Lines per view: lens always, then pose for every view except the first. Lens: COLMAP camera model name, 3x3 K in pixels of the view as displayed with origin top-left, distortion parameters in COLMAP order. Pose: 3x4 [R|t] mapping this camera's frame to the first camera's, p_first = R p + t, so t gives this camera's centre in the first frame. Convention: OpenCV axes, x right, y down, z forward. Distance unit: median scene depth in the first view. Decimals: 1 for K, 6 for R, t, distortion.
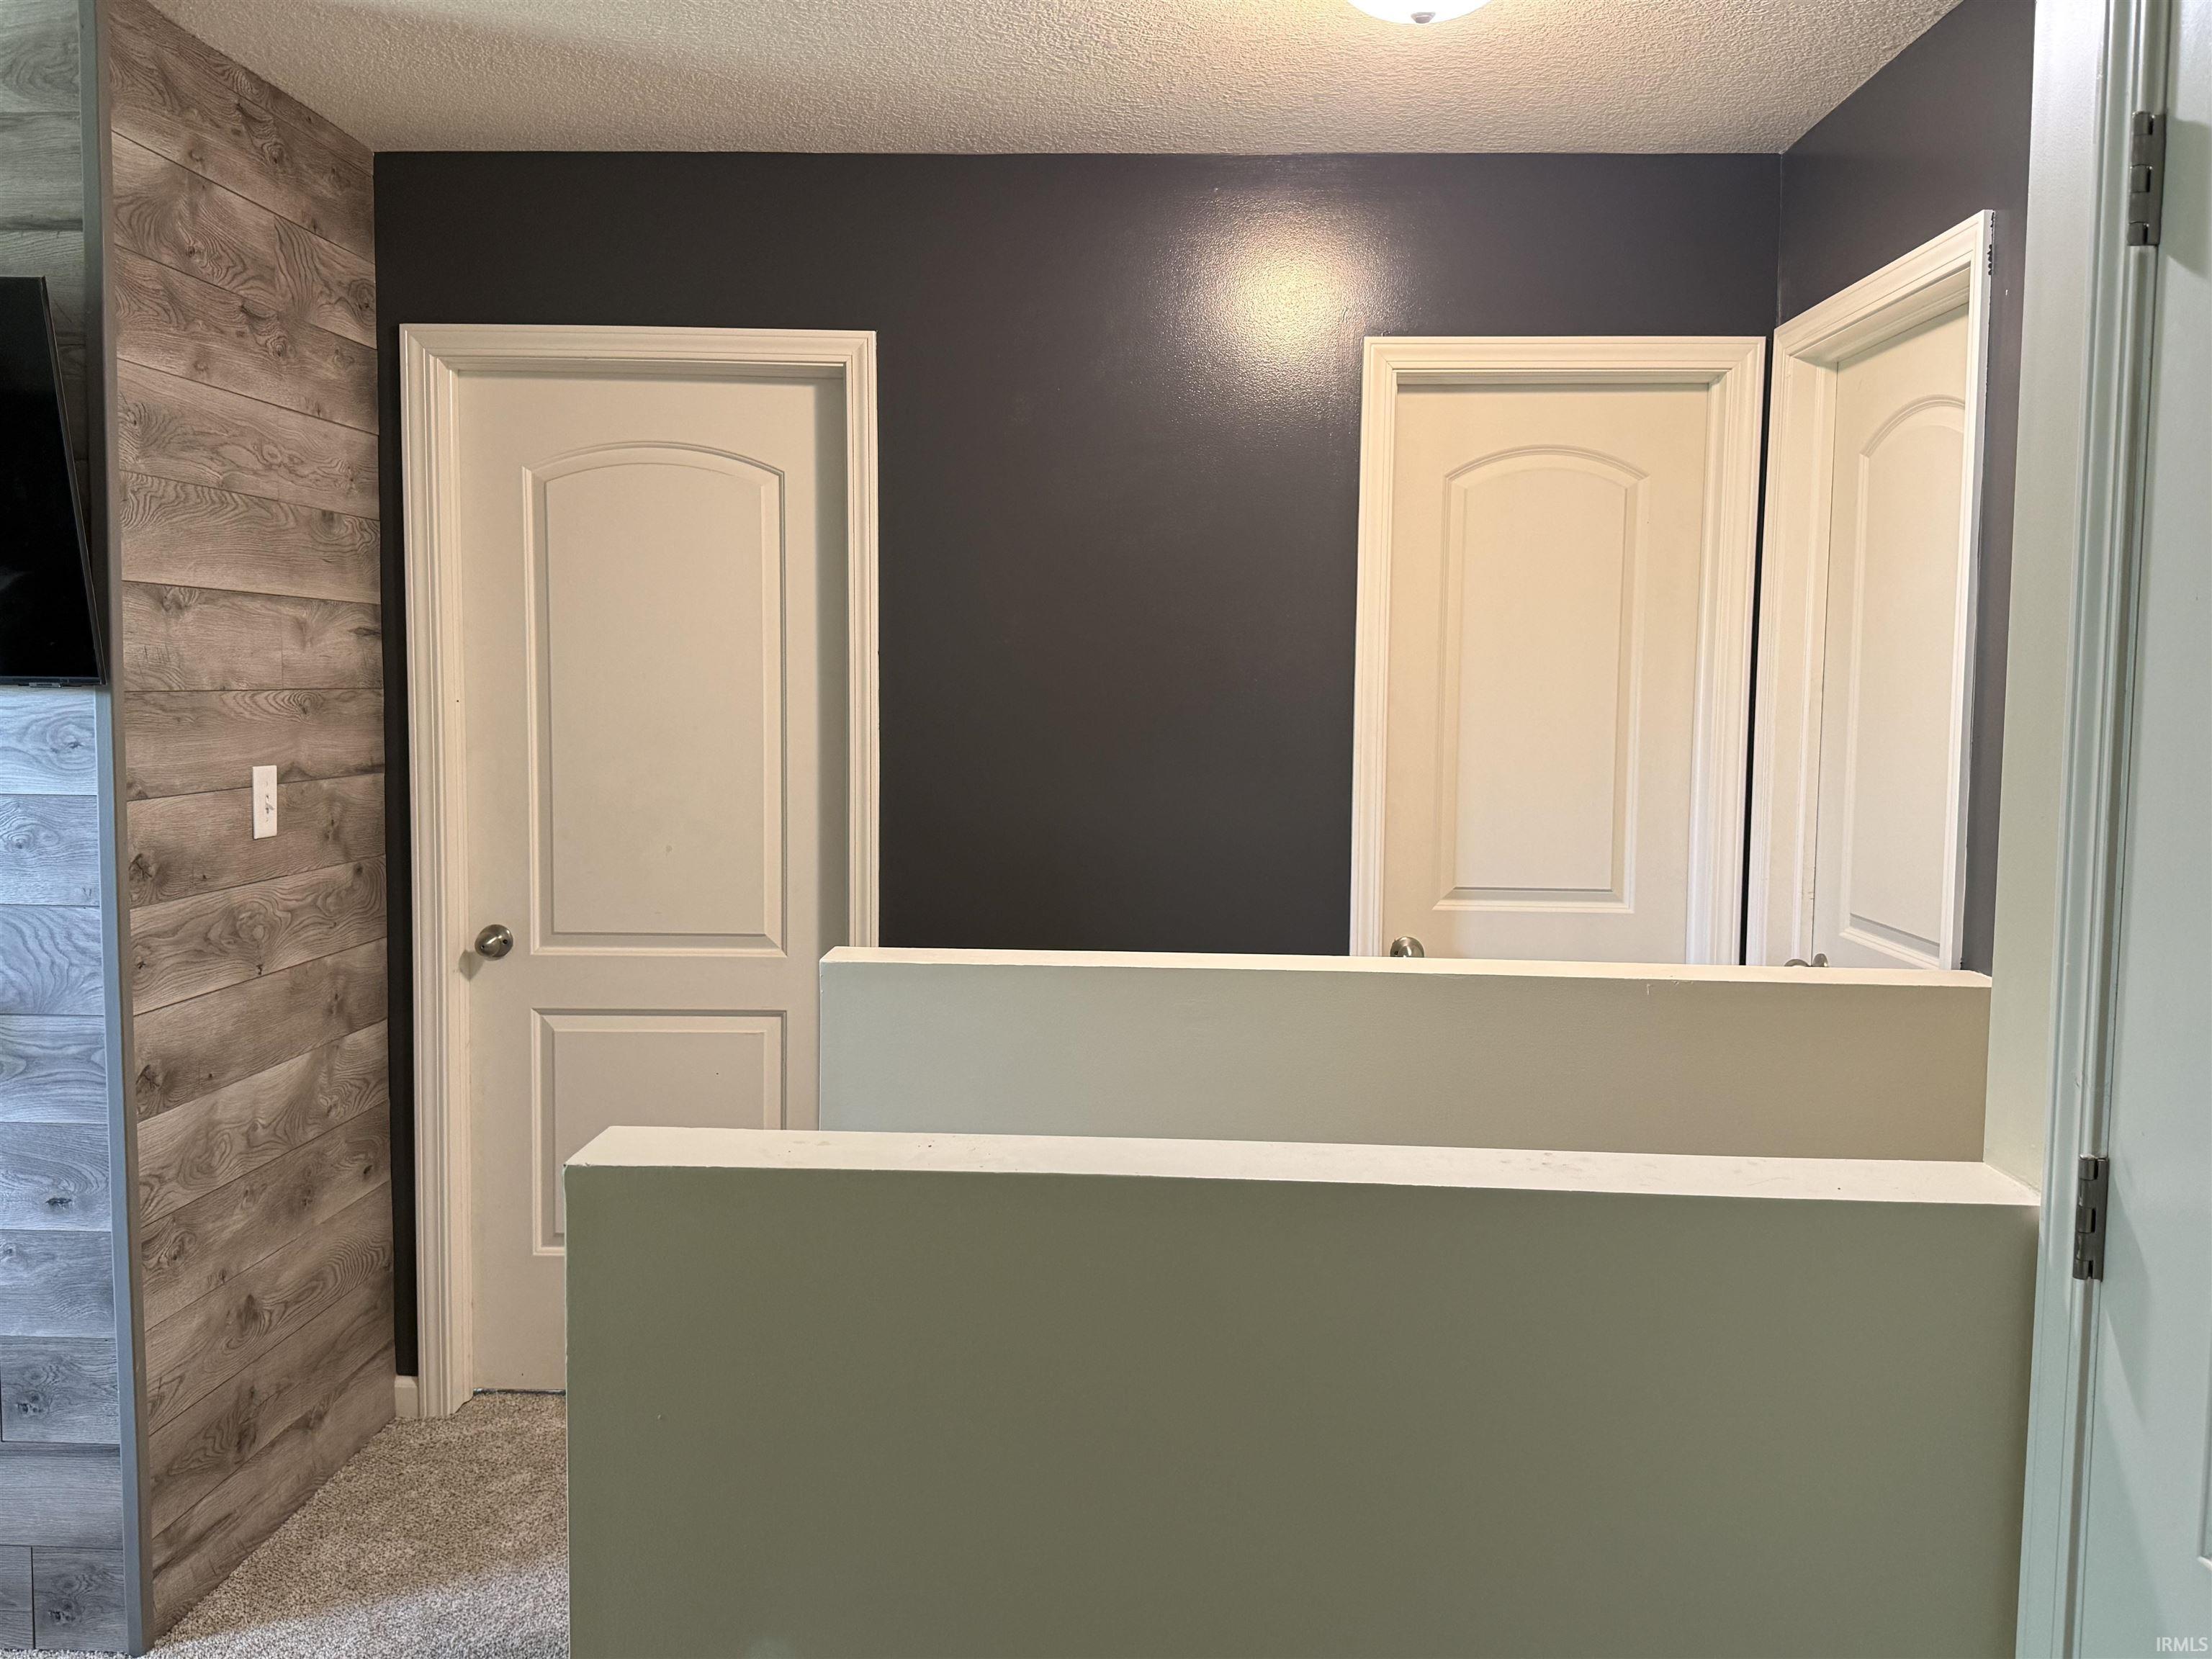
lens RADIAL K [[1859.7, 0, 1109.3], [0, 1859.7, 824.2], [0, 0, 1]] dist [-0.052141, 0.007595]
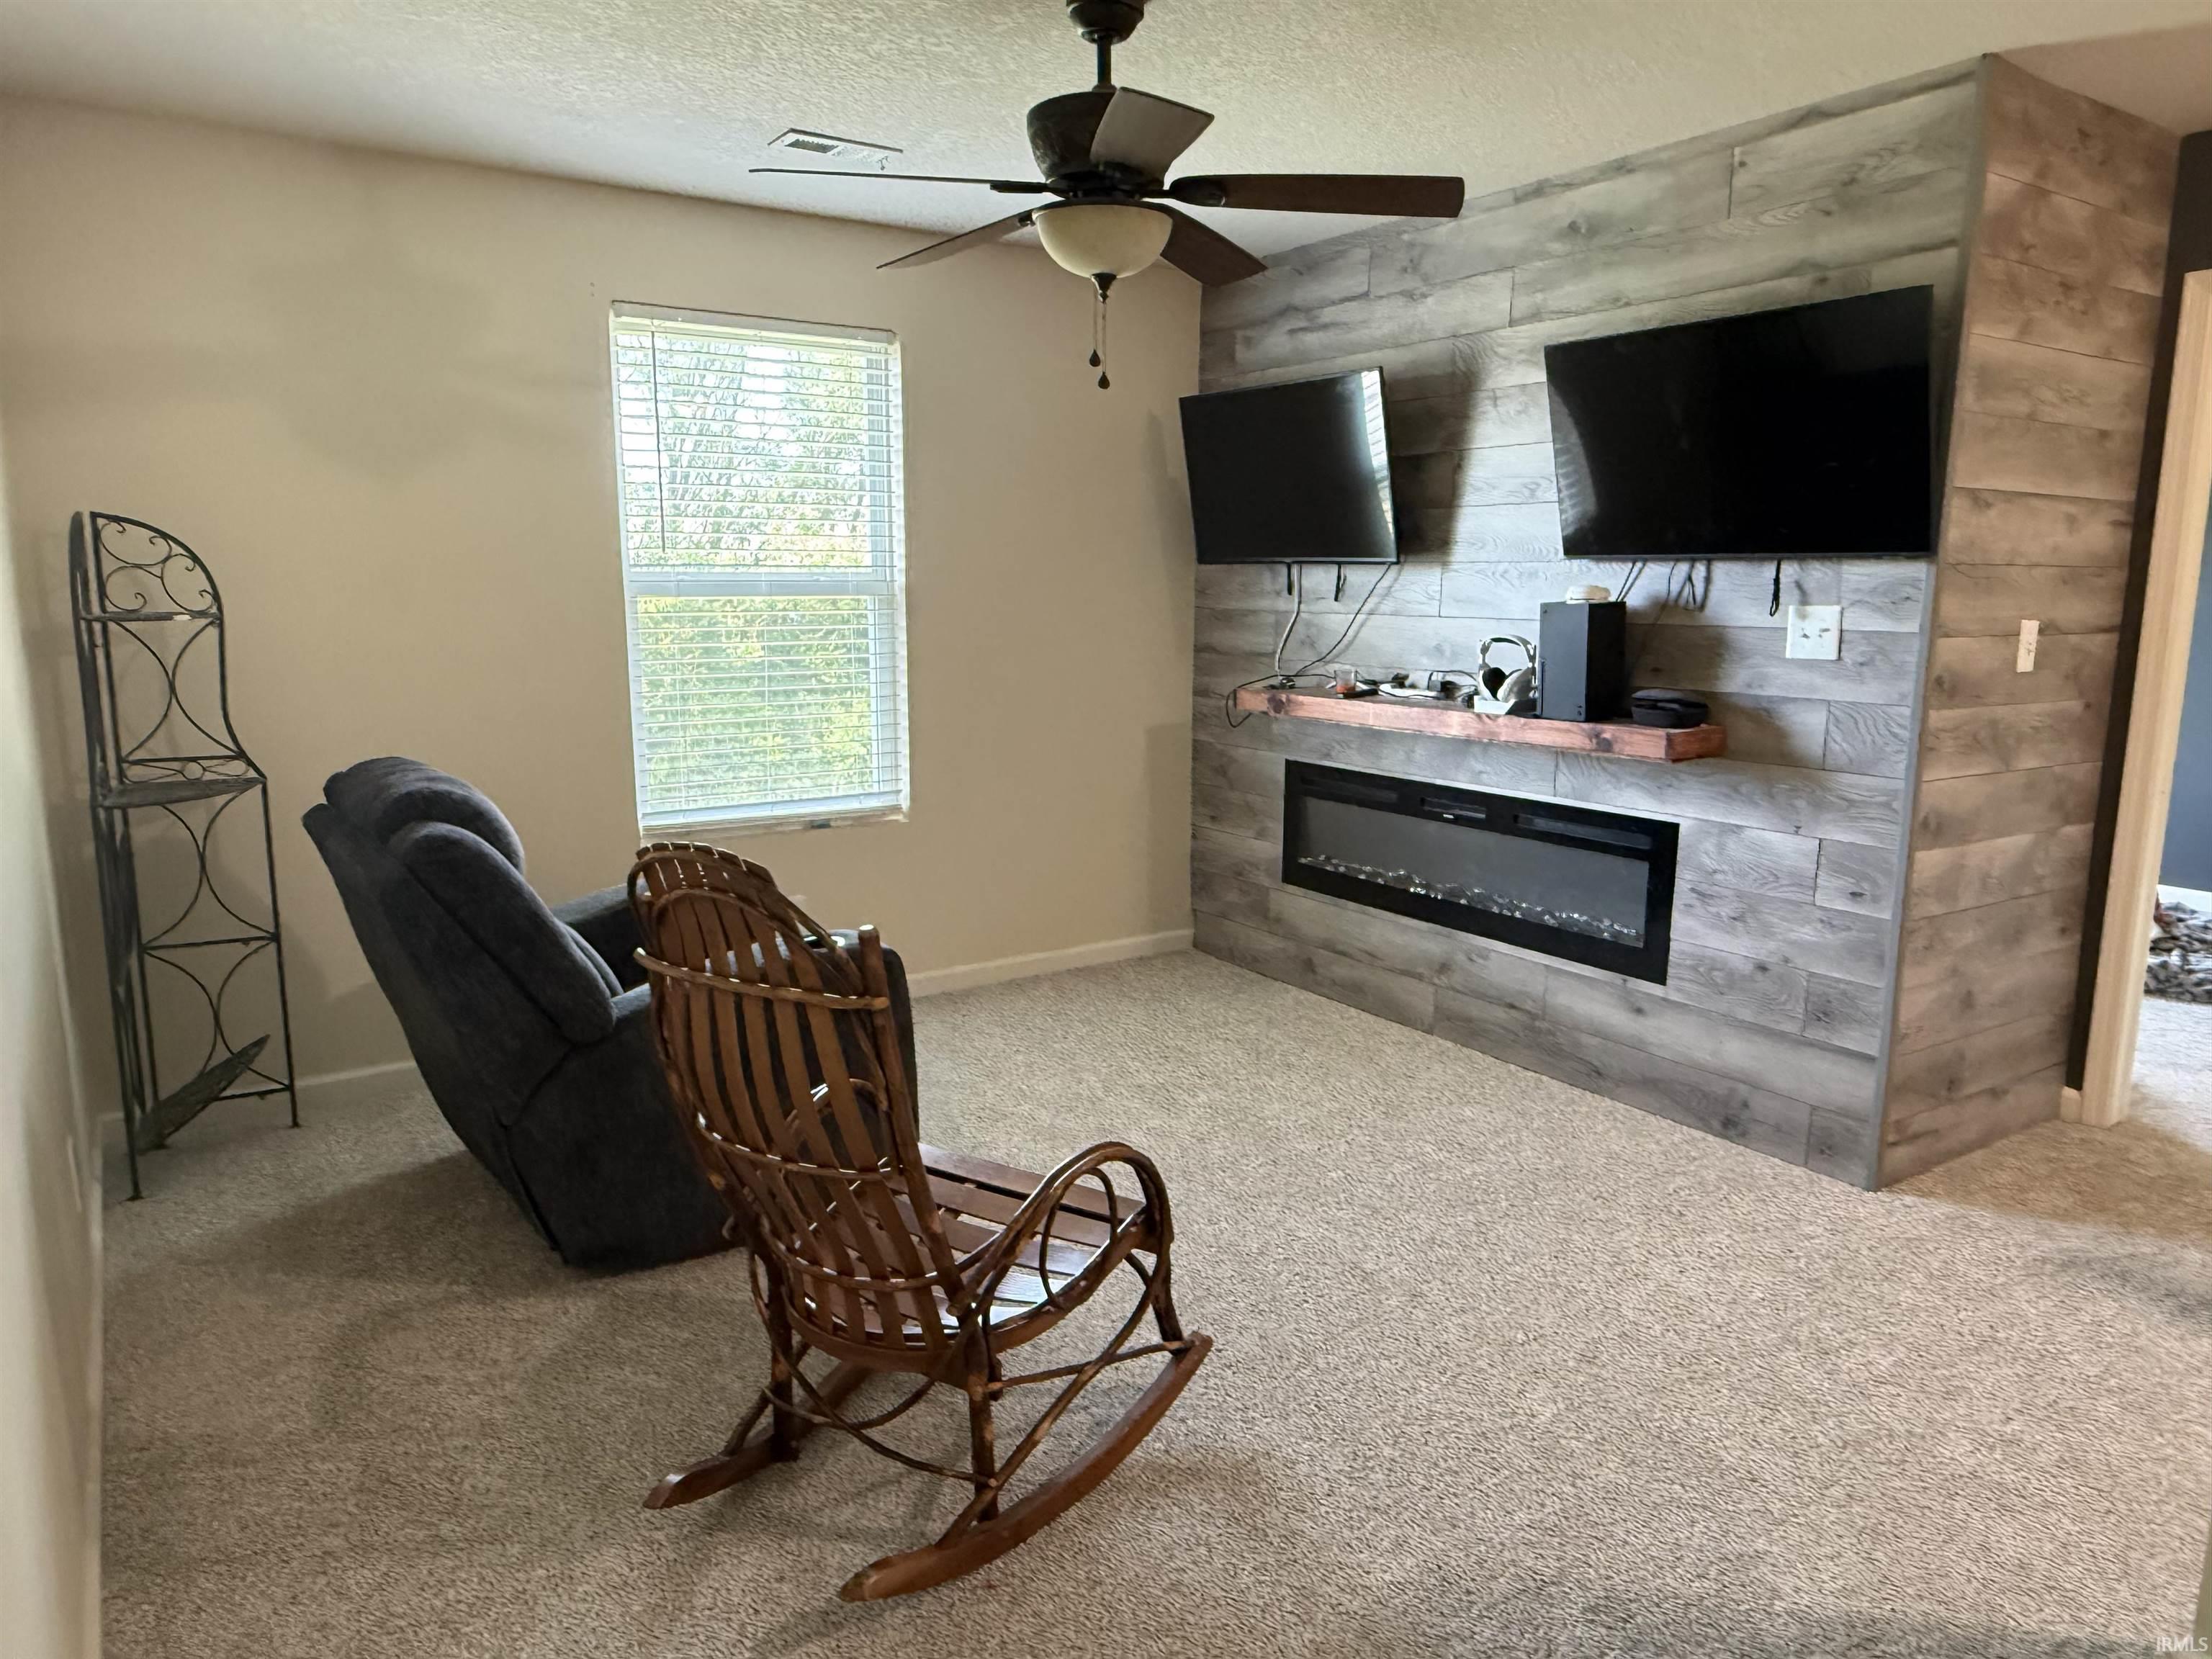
lens RADIAL K [[1403.0, 0, 1125.9], [0, 1403.0, 829.9], [0, 0, 1]] dist [-0.003102, 0.007137]
pose [[0.582248, 0.124398, -0.803438, 0.018276], [-0.055950, 0.992013, 0.113048, 0.047372], [0.811084, -0.020869, 0.584558, -0.199164]]
